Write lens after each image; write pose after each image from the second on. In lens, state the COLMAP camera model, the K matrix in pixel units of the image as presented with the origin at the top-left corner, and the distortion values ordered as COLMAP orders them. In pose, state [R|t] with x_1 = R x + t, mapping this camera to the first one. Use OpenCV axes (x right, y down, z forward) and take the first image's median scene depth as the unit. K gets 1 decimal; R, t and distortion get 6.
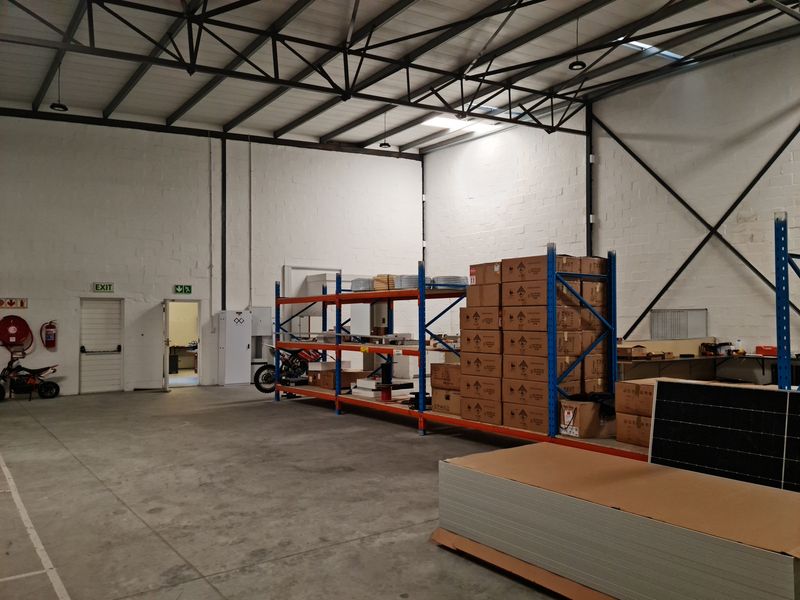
lens RADIAL K [[632.2, 0, 405.8], [0, 632.2, 307.1], [0, 0, 1]] dist [0.119097, -0.106294]
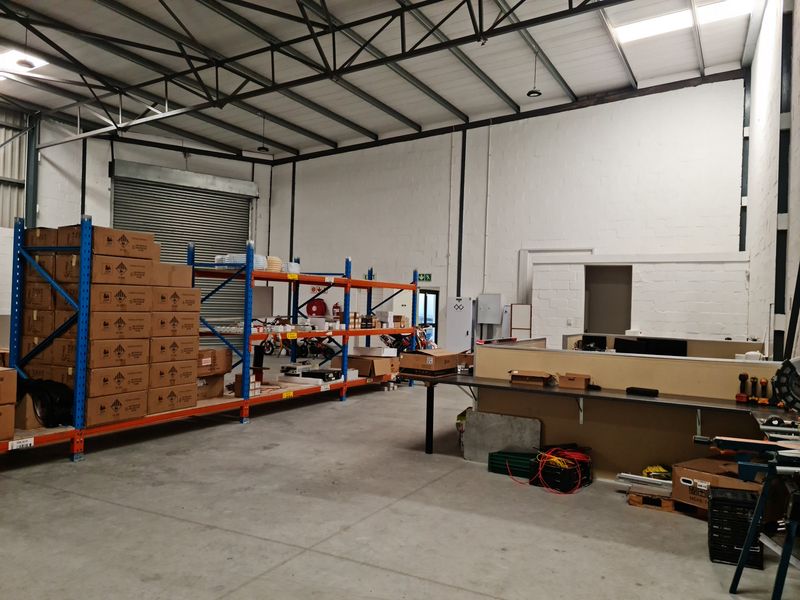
lens RADIAL K [[632.2, 0, 403.8], [0, 632.2, 295.5], [0, 0, 1]] dist [0.119097, -0.106294]
pose [[0.438477, 0.004640, -0.898730, 0.611595], [-0.013415, 0.999909, -0.001382, 0.005099], [0.898642, 0.012663, 0.438500, 0.488283]]
